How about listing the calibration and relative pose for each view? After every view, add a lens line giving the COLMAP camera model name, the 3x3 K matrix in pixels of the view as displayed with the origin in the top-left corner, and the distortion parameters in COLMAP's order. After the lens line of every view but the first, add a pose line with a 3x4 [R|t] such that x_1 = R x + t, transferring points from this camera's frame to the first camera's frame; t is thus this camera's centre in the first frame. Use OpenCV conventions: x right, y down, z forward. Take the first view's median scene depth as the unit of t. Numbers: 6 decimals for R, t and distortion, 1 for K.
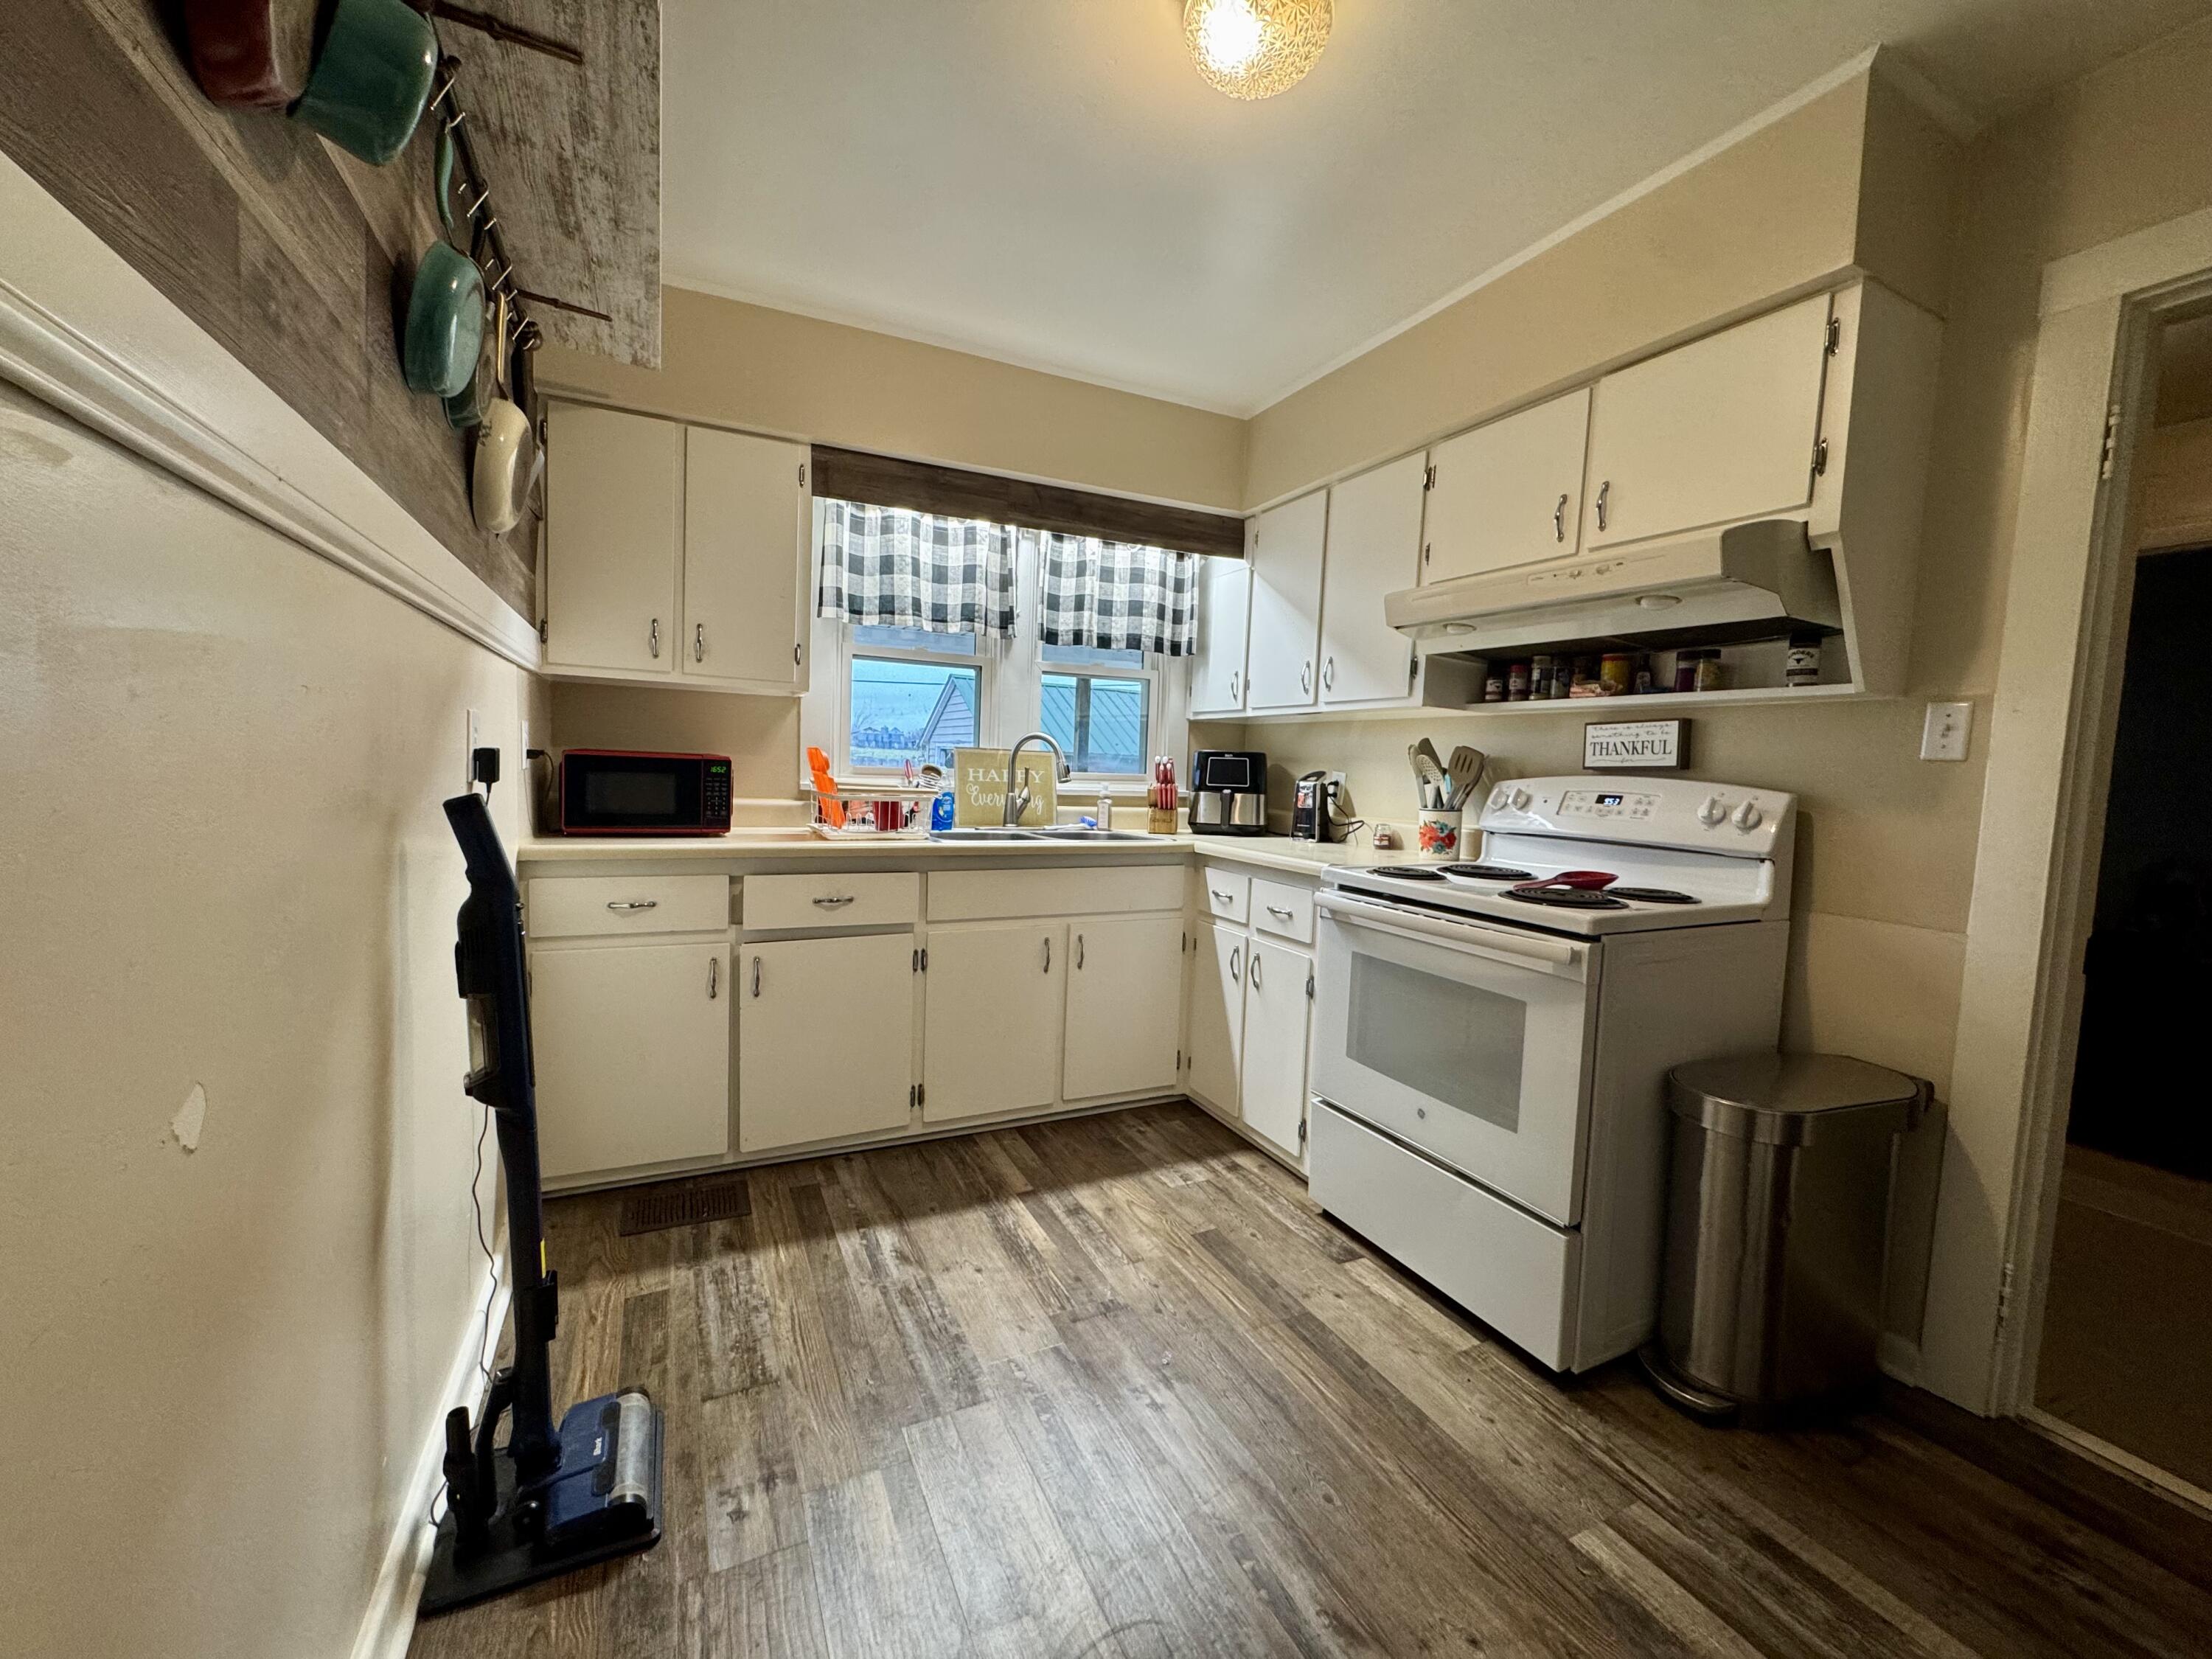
lens RADIAL K [[880.1, 0, 1104.9], [0, 880.1, 822.3], [0, 0, 1]] dist [-0.006010, 0.000643]
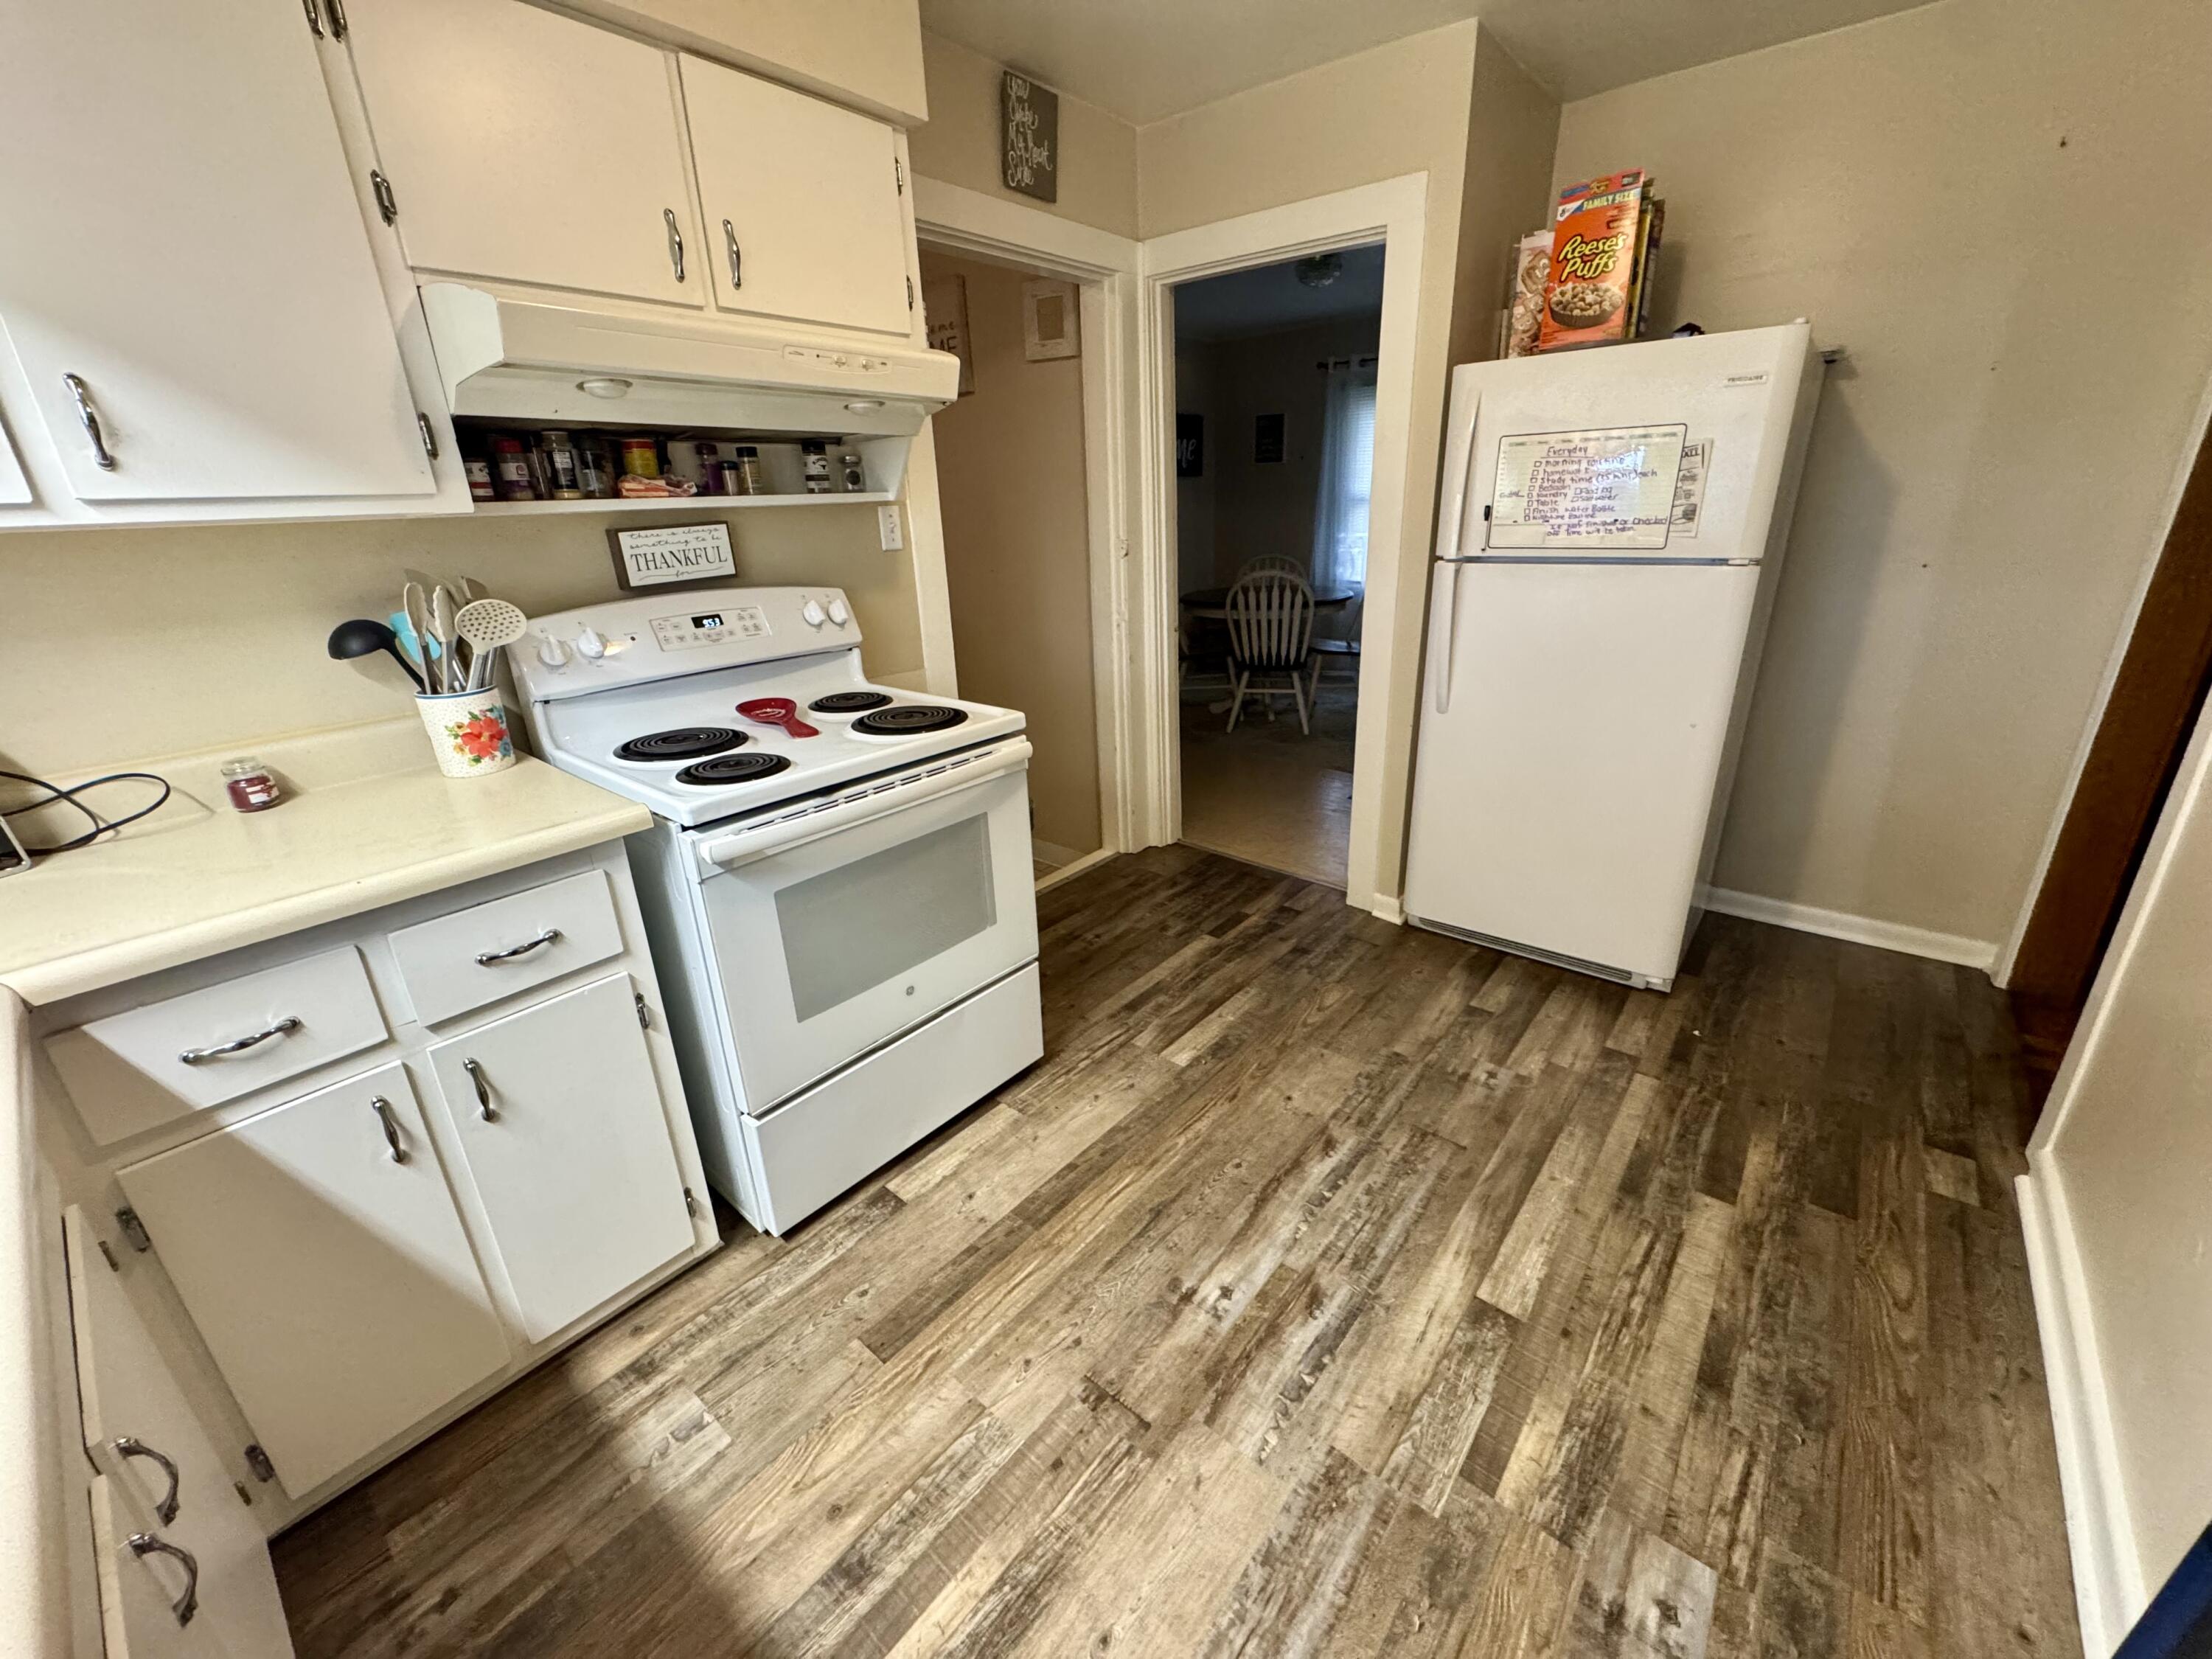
lens RADIAL K [[880.1, 0, 1108.3], [0, 880.1, 822.7], [0, 0, 1]] dist [-0.006010, 0.000643]
pose [[-0.404170, -0.343160, 0.847873, -0.424920], [0.078173, 0.910606, 0.405814, -0.177678], [-0.911337, 0.230299, -0.341214, 1.041718]]
